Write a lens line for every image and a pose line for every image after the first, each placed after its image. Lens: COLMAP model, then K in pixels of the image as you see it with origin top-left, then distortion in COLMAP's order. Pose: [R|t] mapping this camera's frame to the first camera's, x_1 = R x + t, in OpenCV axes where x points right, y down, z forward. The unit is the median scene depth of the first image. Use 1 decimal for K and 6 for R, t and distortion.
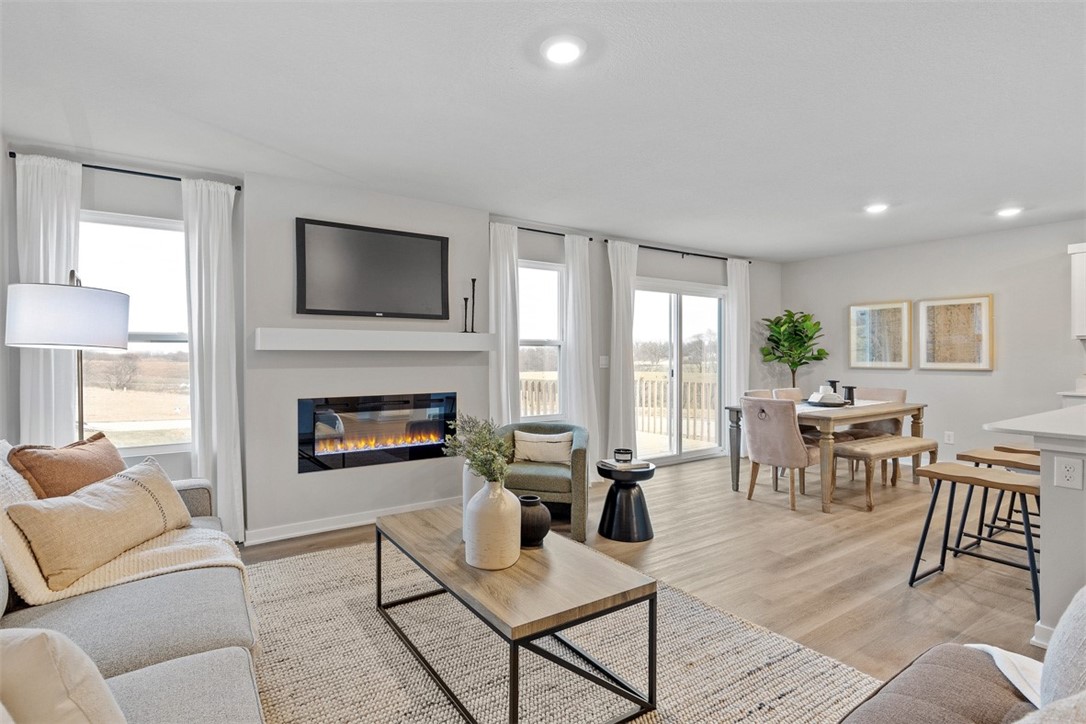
lens RADIAL K [[516.9, 0, 511.1], [0, 516.9, 358.8], [0, 0, 1]] dist [0.000025, -0.000159]
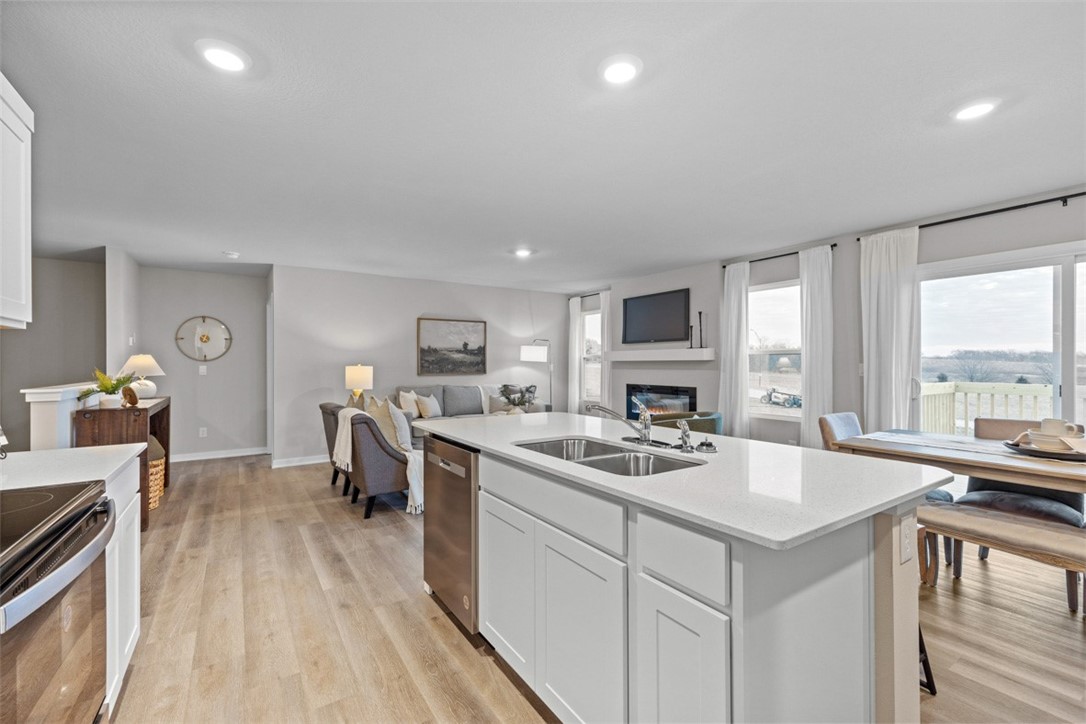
lens RADIAL K [[467.4, 0, 543.0], [0, 467.4, 362.0], [0, 0, 1]] dist [0.003841, 0.000414]
pose [[0.028309, -0.000687, -0.999599, 1.001267], [-0.001101, 0.999999, -0.000719, -0.006742], [0.999599, 0.001121, 0.028308, 0.405510]]
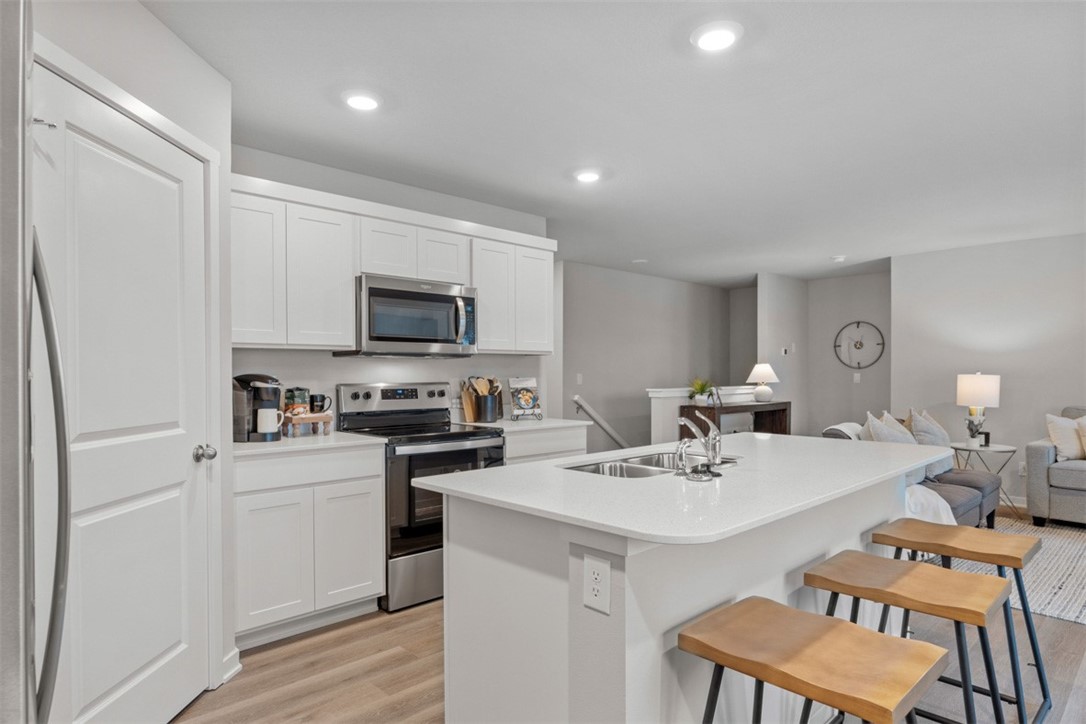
lens RADIAL K [[611.3, 0, 542.7], [0, 611.3, 372.2], [0, 0, 1]] dist [-0.000997, -0.000163]
pose [[-0.981103, 0.006275, -0.193382, 0.828981], [0.006193, 0.999980, 0.001026, -0.006280], [0.193385, -0.000191, -0.981123, 0.863408]]
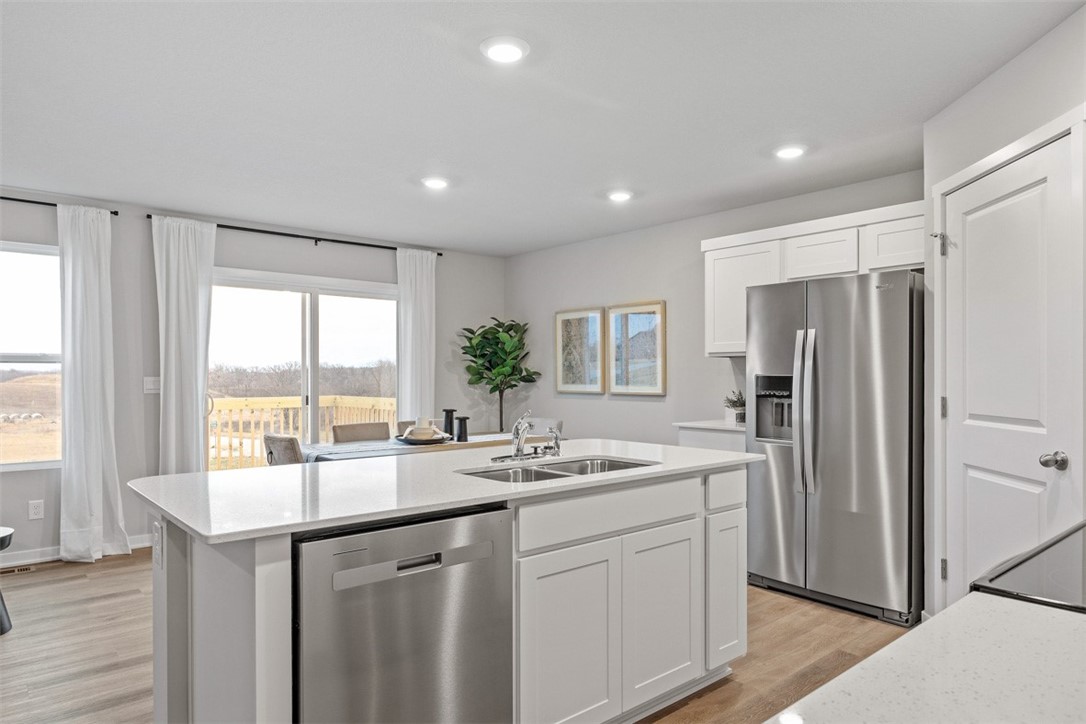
lens RADIAL K [[662.0, 0, 544.8], [0, 662.0, 380.6], [0, 0, 1]] dist [0.000196, 0.000384]
pose [[0.989052, 0.000569, 0.147568, 0.588768], [-0.000810, 0.999998, 0.001574, -0.001751], [-0.147567, -0.001677, 0.989051, 0.007553]]
